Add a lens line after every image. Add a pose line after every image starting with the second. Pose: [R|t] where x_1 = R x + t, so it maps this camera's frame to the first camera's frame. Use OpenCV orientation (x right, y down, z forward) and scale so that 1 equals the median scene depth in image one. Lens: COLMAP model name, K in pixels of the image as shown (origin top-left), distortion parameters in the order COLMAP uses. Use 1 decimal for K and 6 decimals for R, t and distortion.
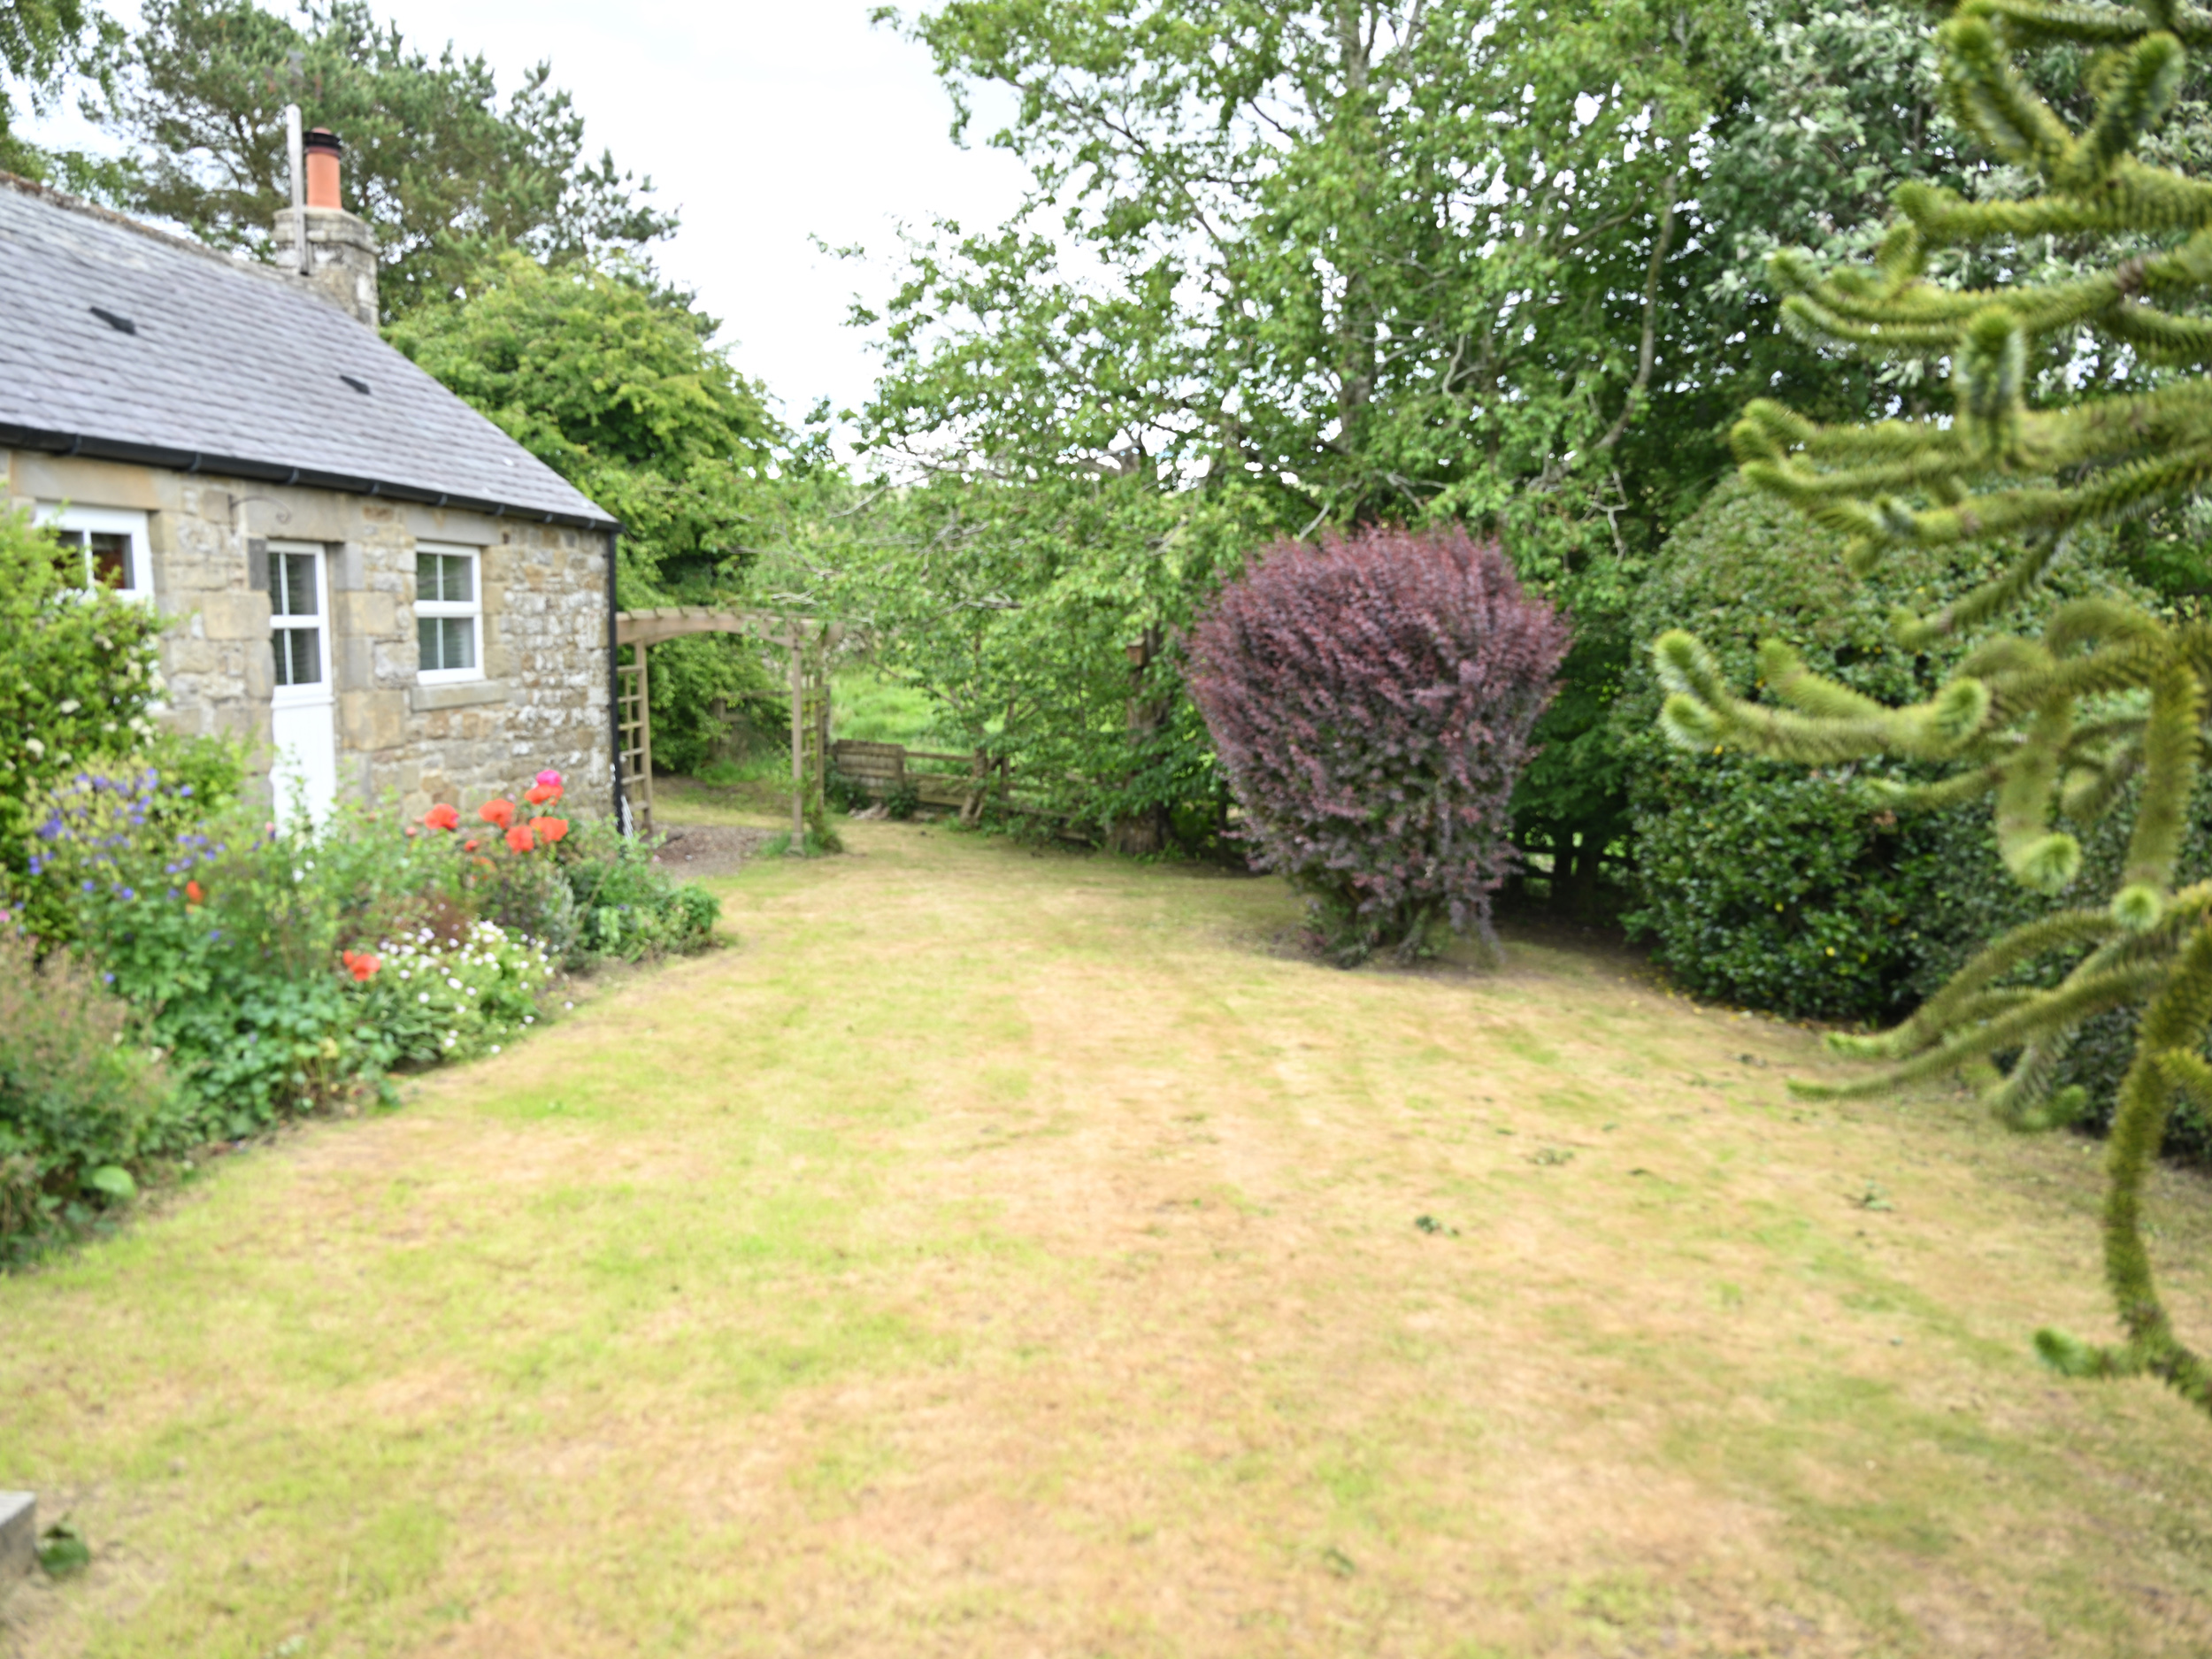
lens RADIAL K [[1659.3, 0, 1105.6], [0, 1659.3, 830.0], [0, 0, 1]] dist [0.001069, 0.000127]
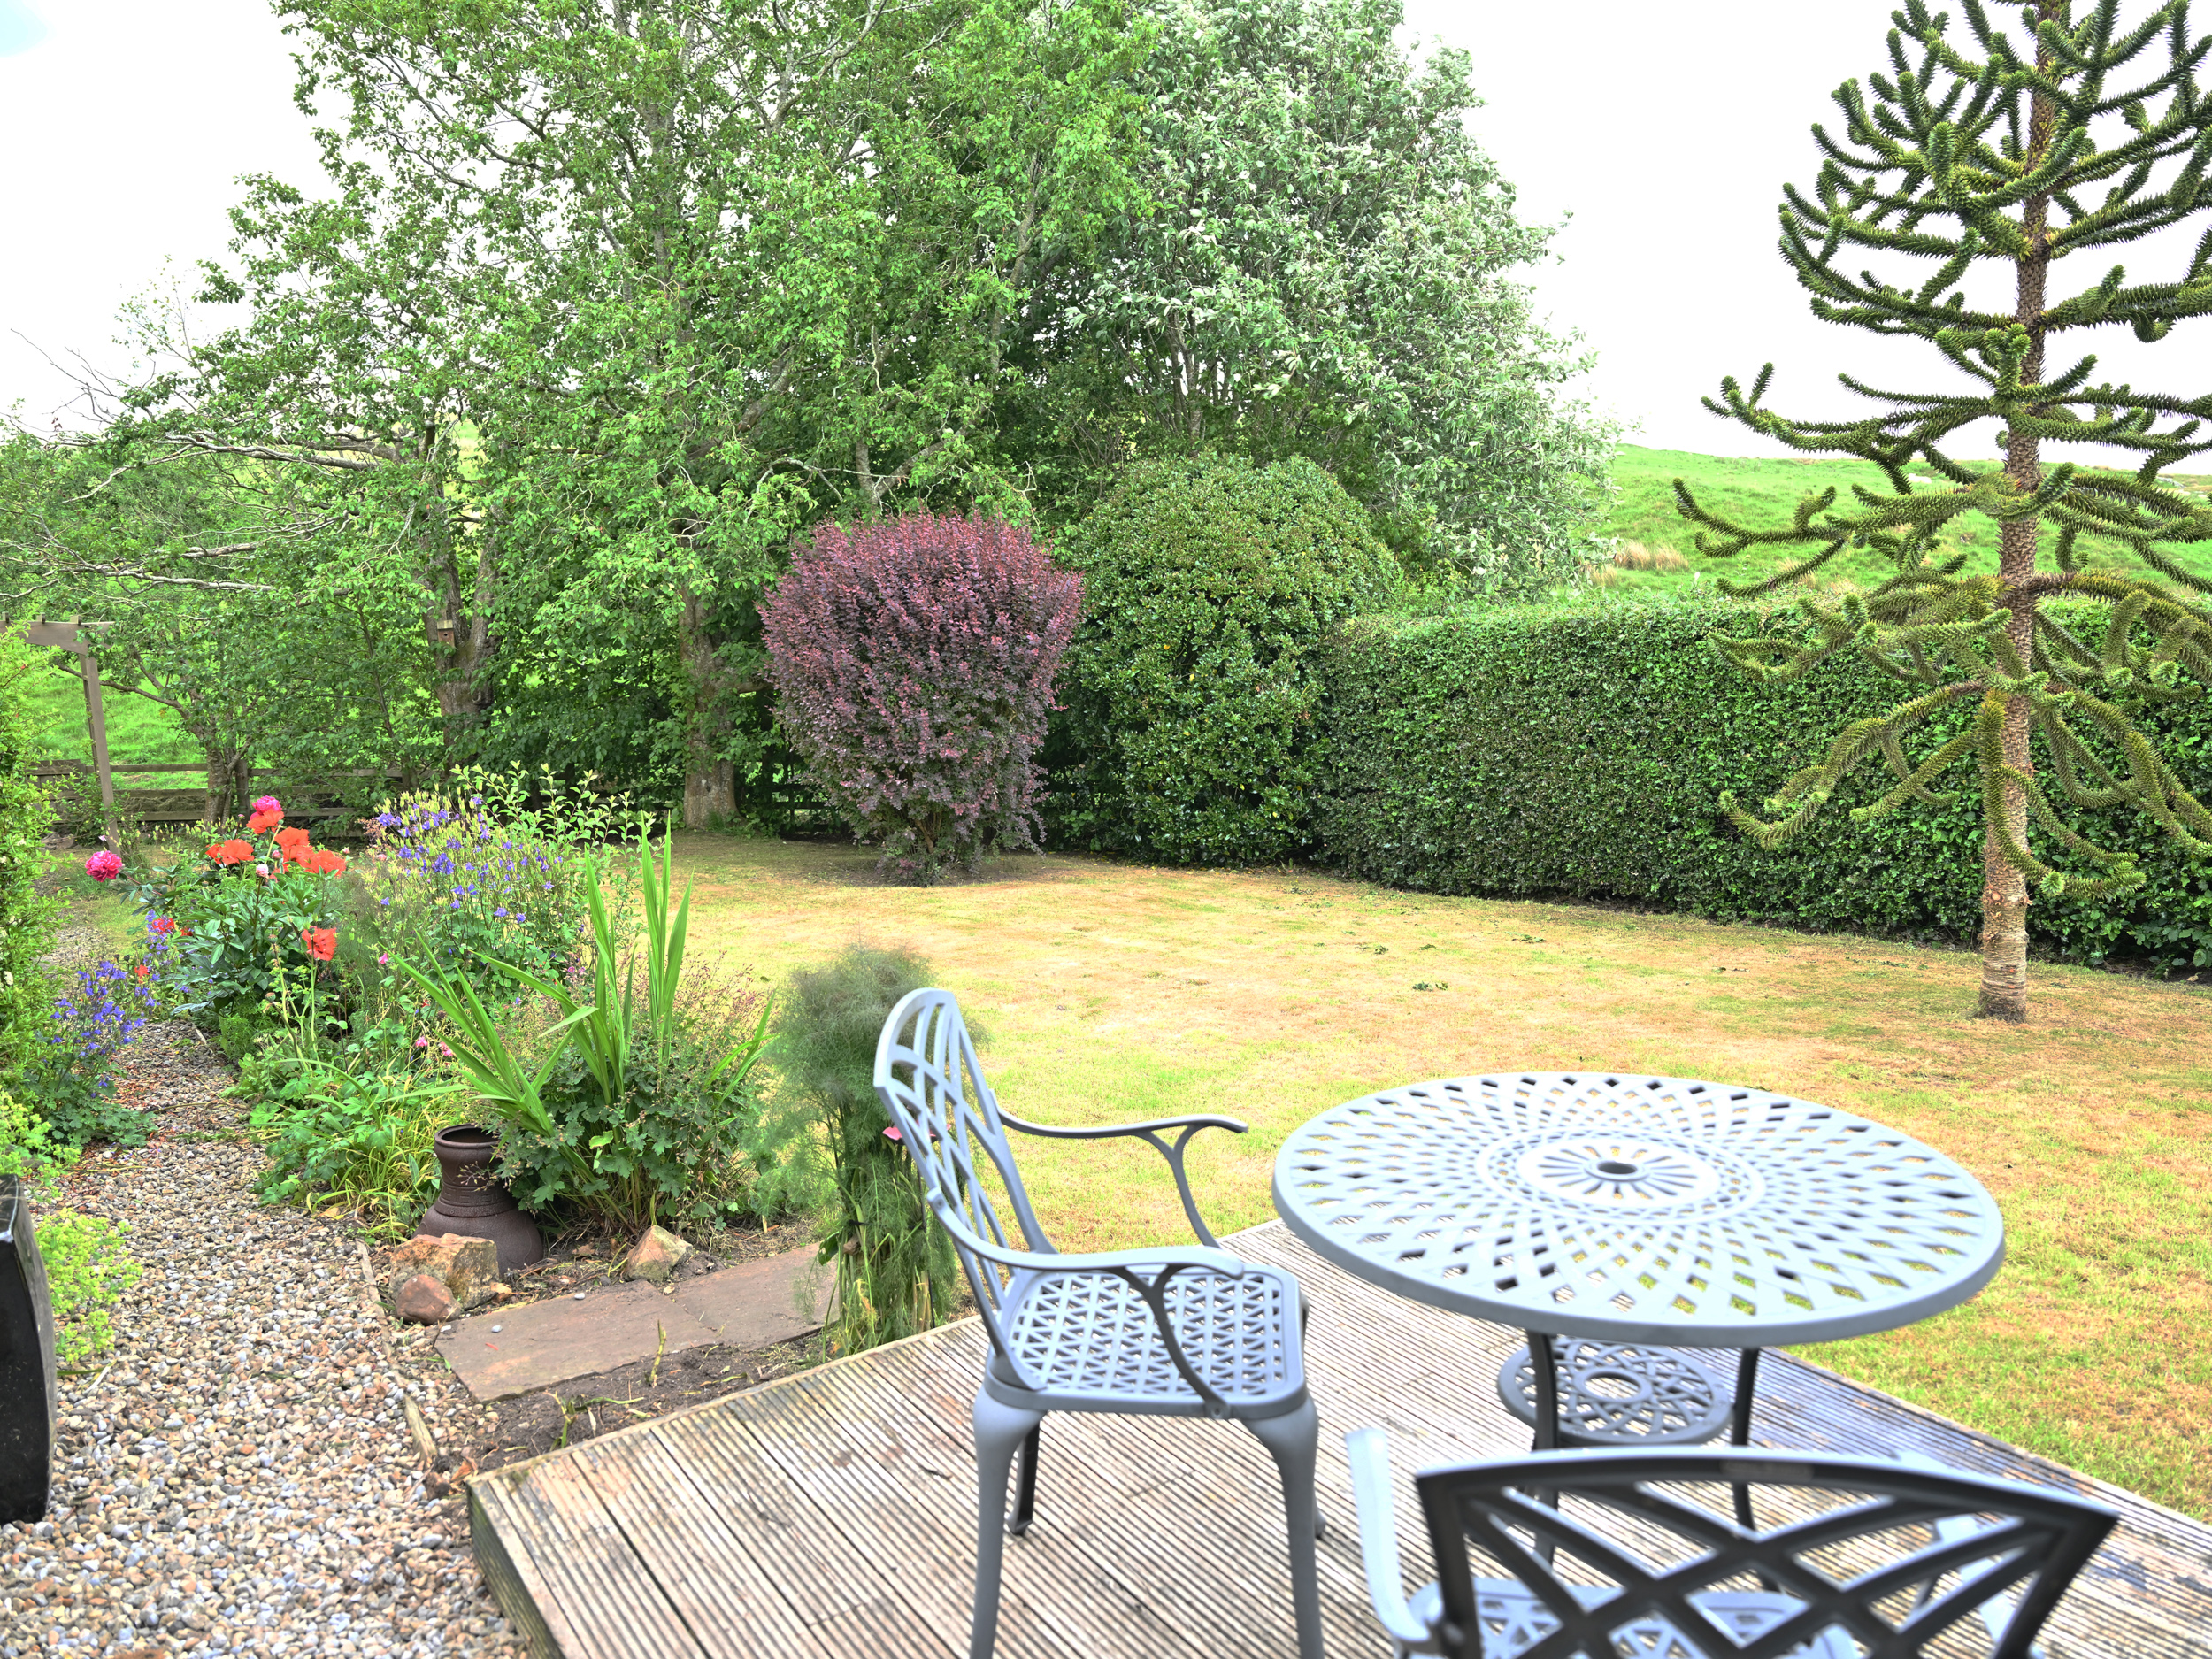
lens RADIAL K [[1659.3, 0, 1106.3], [0, 1659.3, 830.0], [0, 0, 1]] dist [0.001069, 0.000127]
pose [[0.783133, -0.131384, 0.607817, -0.534936], [0.115105, 0.991162, 0.065942, -0.023066], [-0.611109, 0.018322, 0.791335, -0.019971]]
